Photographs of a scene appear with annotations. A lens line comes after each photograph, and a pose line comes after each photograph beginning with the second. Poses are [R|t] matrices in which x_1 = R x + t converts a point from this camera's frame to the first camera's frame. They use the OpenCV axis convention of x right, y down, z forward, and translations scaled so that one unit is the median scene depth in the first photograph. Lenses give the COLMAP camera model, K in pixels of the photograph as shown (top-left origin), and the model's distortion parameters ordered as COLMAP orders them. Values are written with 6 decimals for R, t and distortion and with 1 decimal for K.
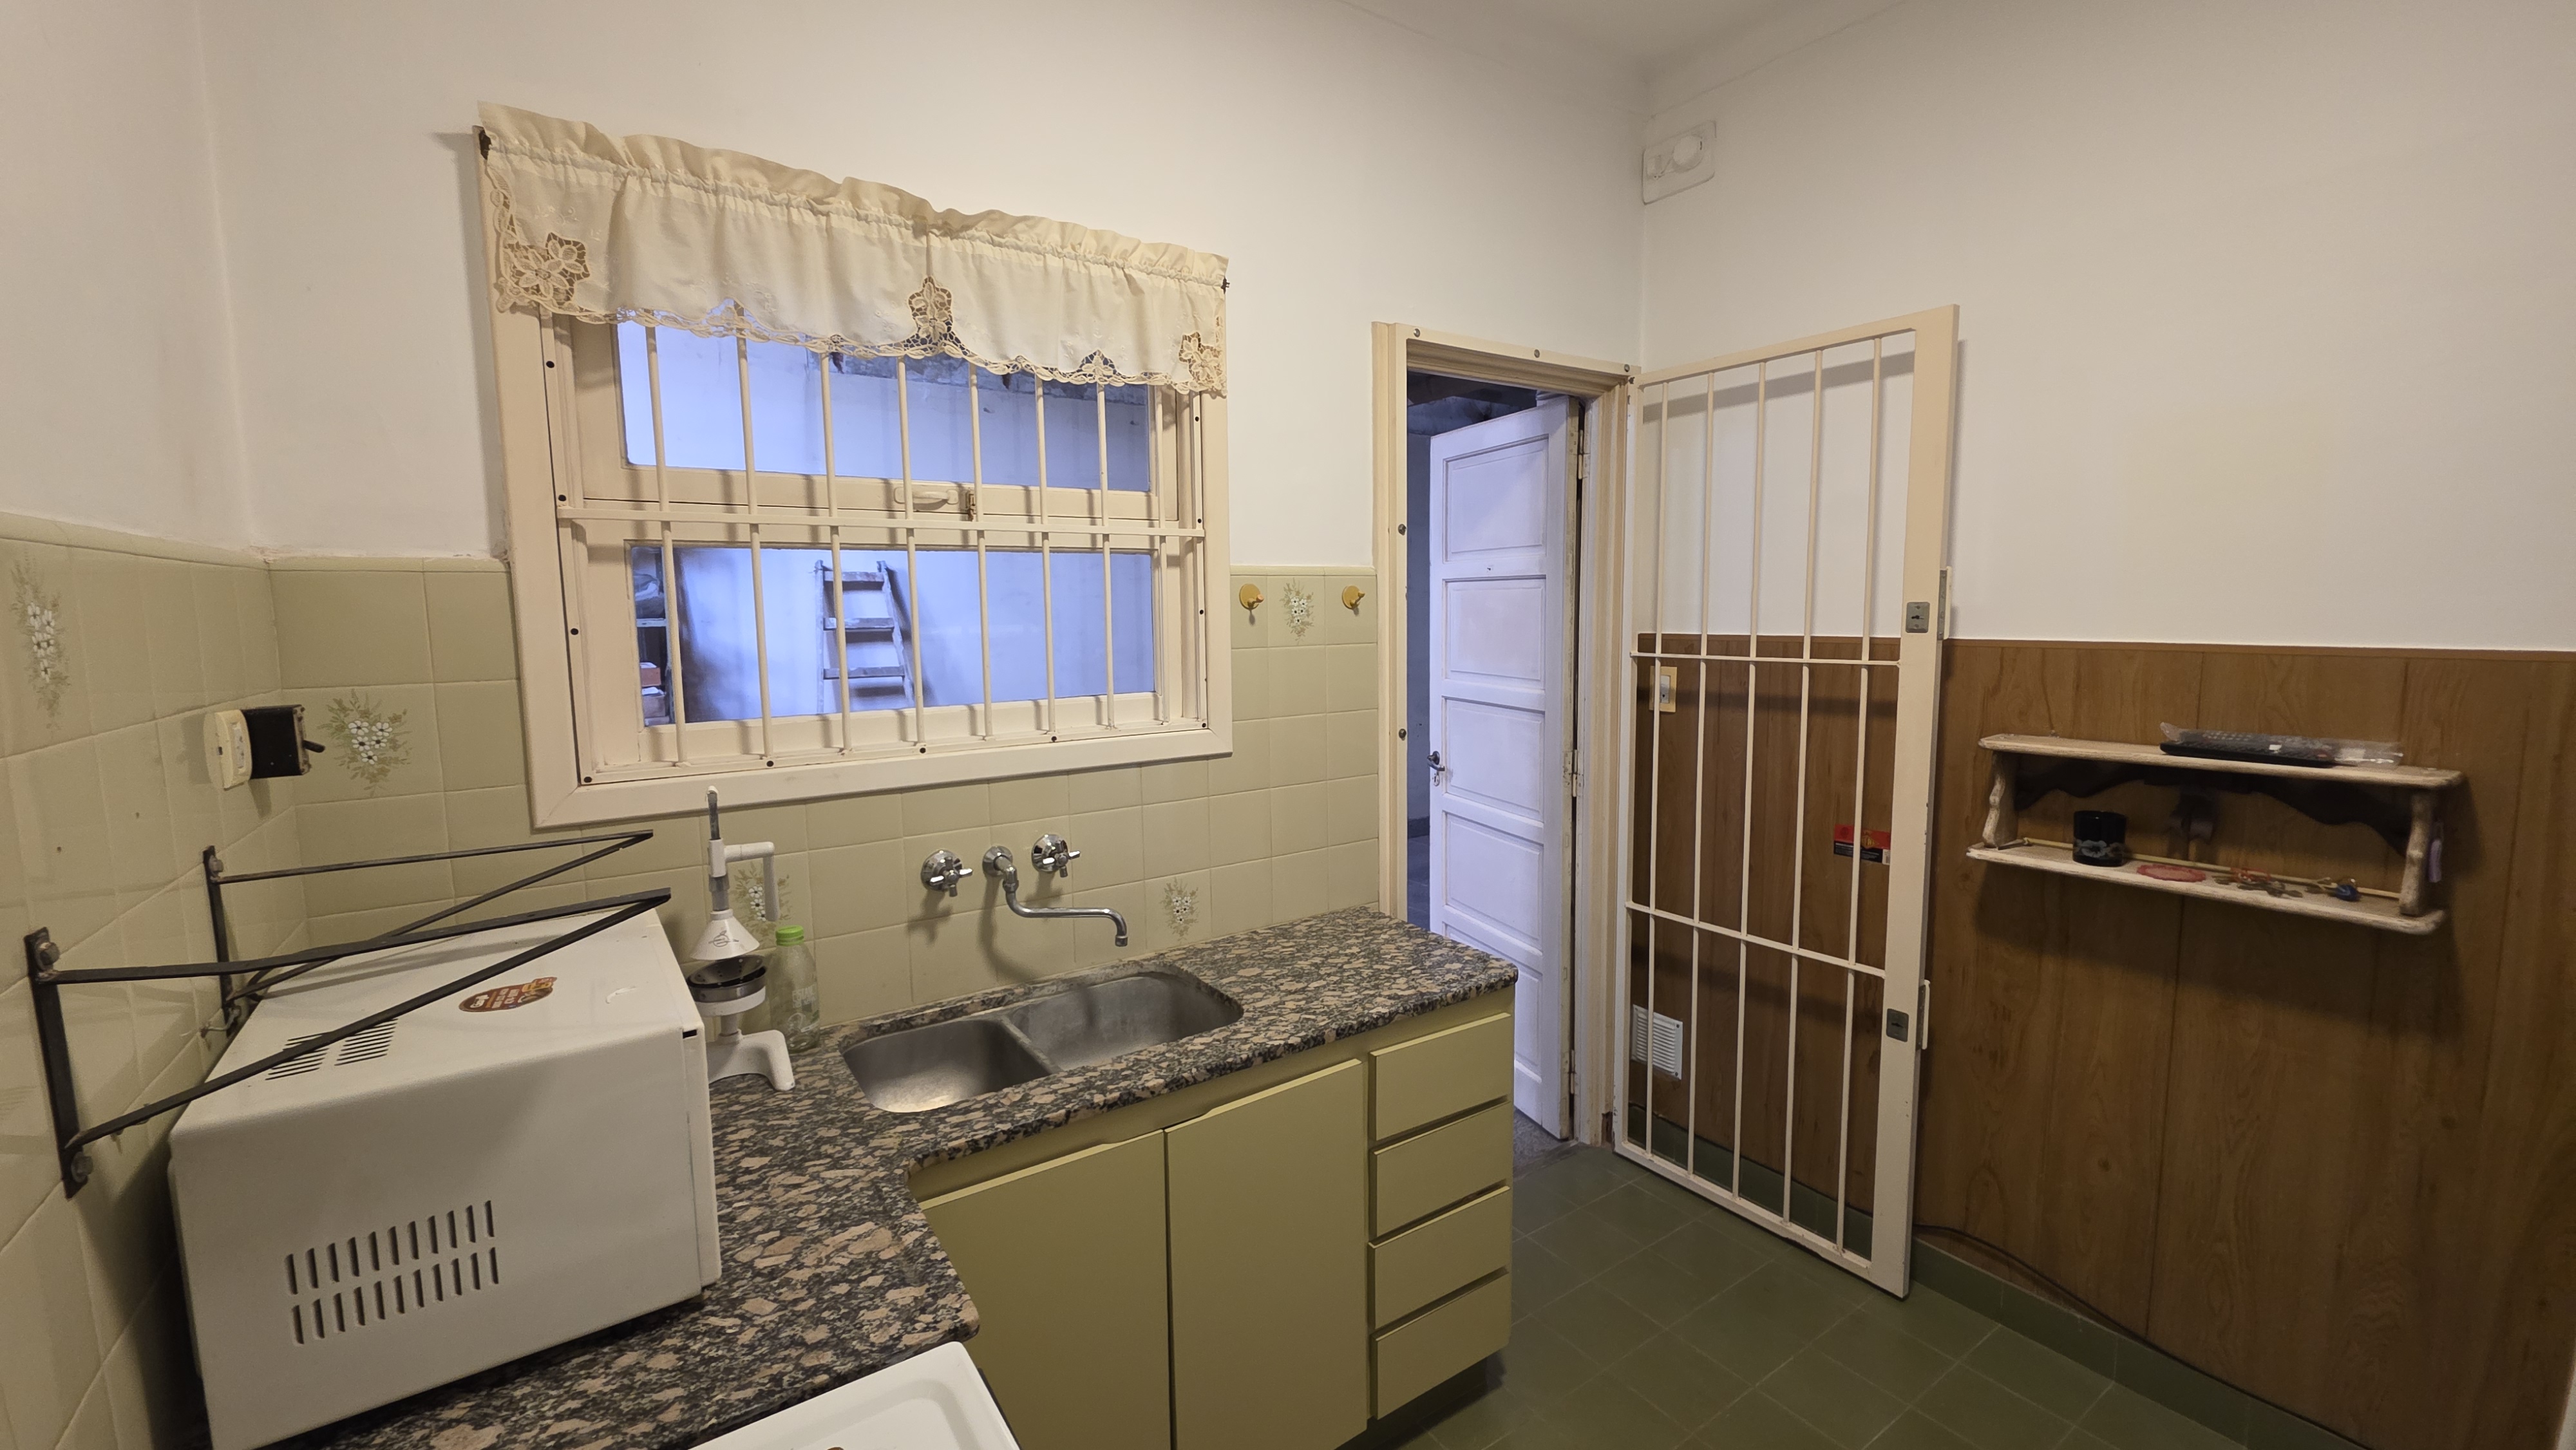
lens RADIAL K [[1028.0, 0, 1292.1], [0, 1028.0, 728.1], [0, 0, 1]] dist [0.007337, -0.006936]
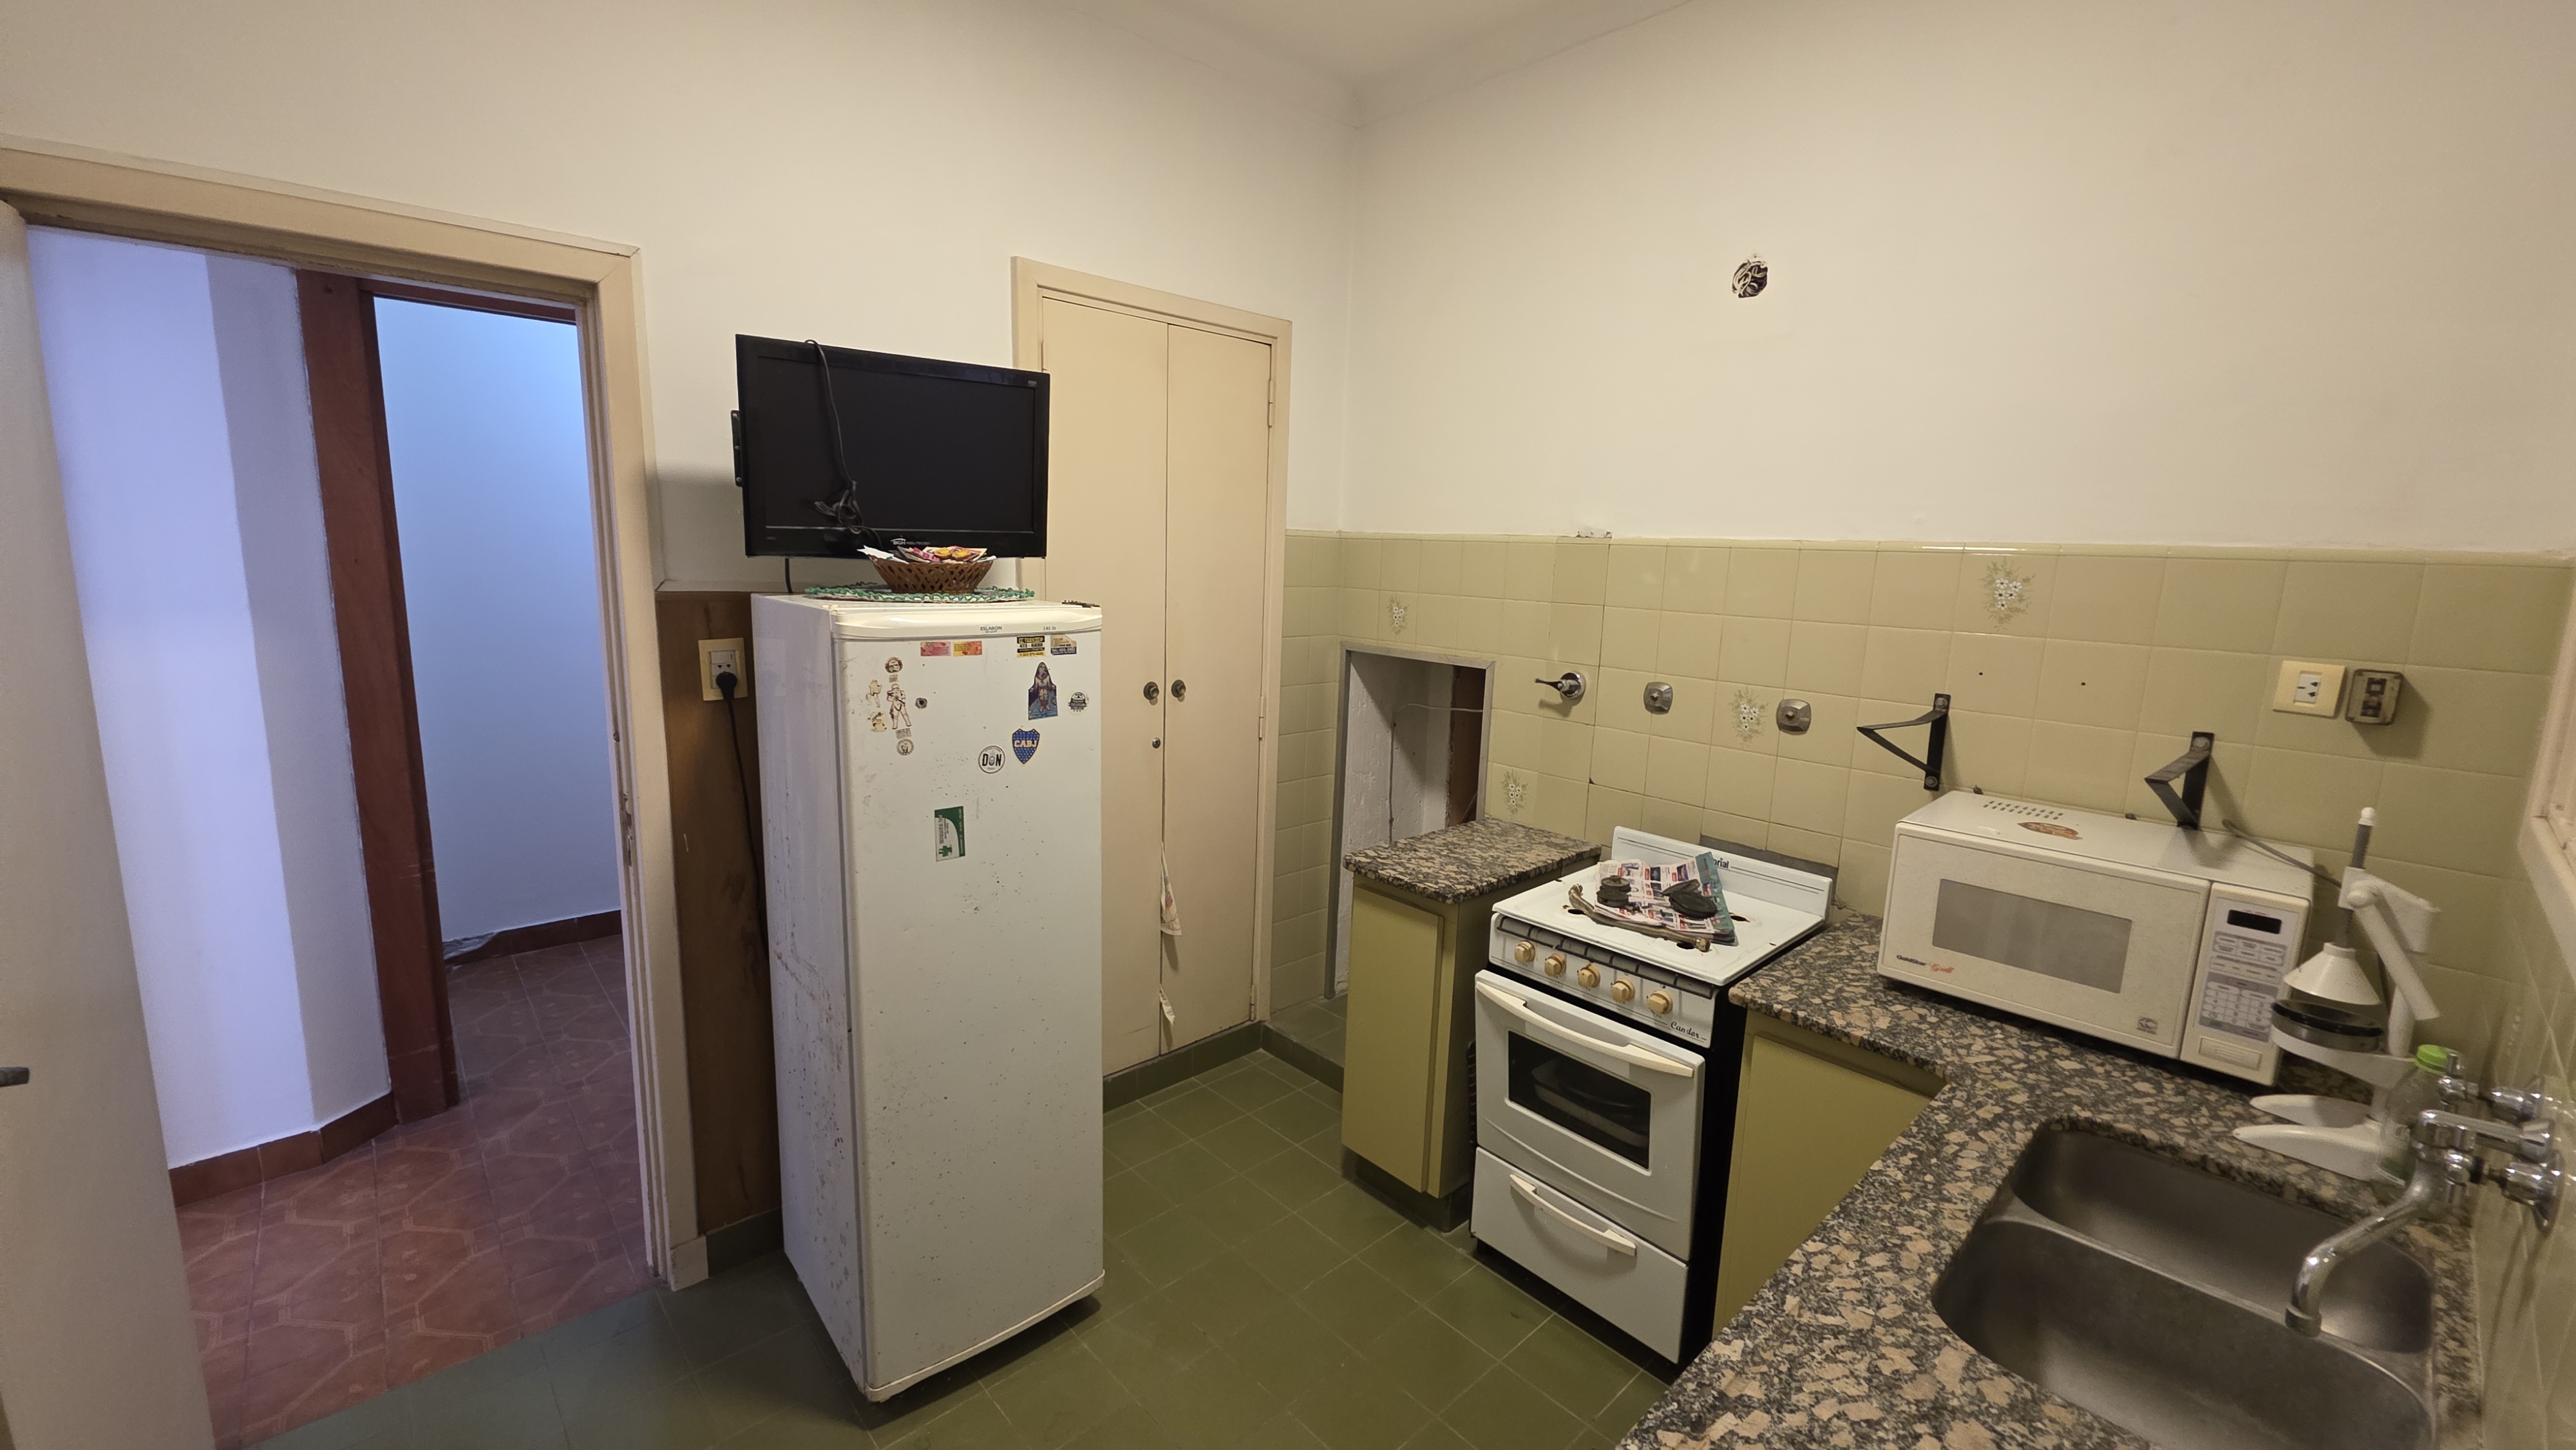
lens RADIAL K [[1028.0, 0, 1280.9], [0, 1028.0, 716.9], [0, 0, 1]] dist [0.007337, -0.006936]
pose [[-0.989867, 0.003785, -0.141945, 0.515280], [-0.036992, 0.958252, 0.283521, -0.249978], [0.137093, 0.285899, -0.948403, 1.810481]]
